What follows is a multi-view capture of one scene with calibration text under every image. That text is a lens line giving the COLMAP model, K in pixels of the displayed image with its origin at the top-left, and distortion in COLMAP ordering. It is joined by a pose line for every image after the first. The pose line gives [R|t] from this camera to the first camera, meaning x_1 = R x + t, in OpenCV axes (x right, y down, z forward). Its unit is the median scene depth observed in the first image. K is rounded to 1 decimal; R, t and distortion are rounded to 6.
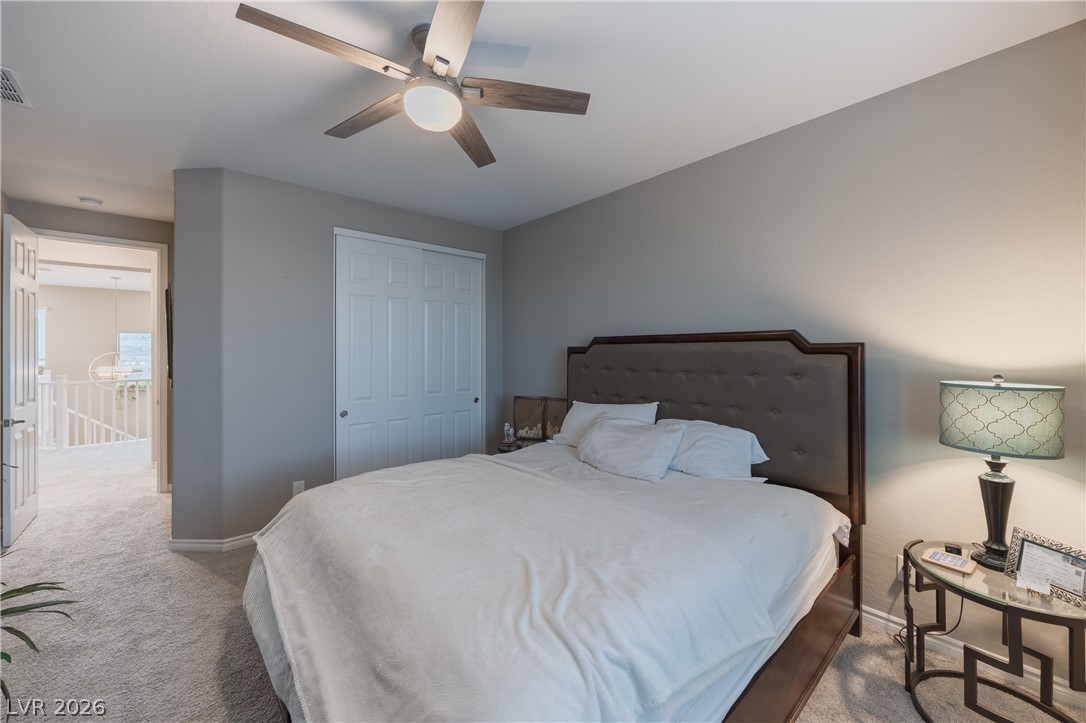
lens RADIAL K [[413.6, 0, 542.1], [0, 413.6, 356.1], [0, 0, 1]] dist [-0.001334, -0.000033]
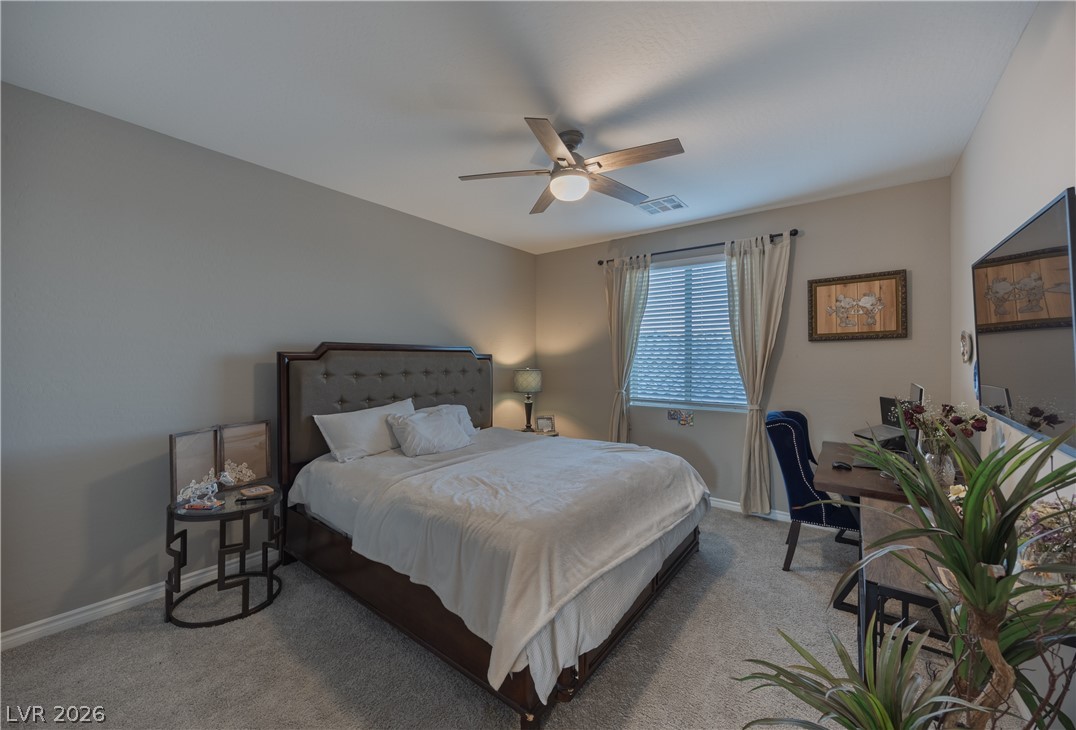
lens RADIAL K [[413.7, 0, 538.0], [0, 413.7, 365.0], [0, 0, 1]] dist [-0.006825, -0.000061]
pose [[-0.204091, -0.014459, 0.978845, -0.952518], [0.004752, 0.999865, 0.015760, -0.008347], [-0.978940, 0.007868, -0.203994, 0.803587]]
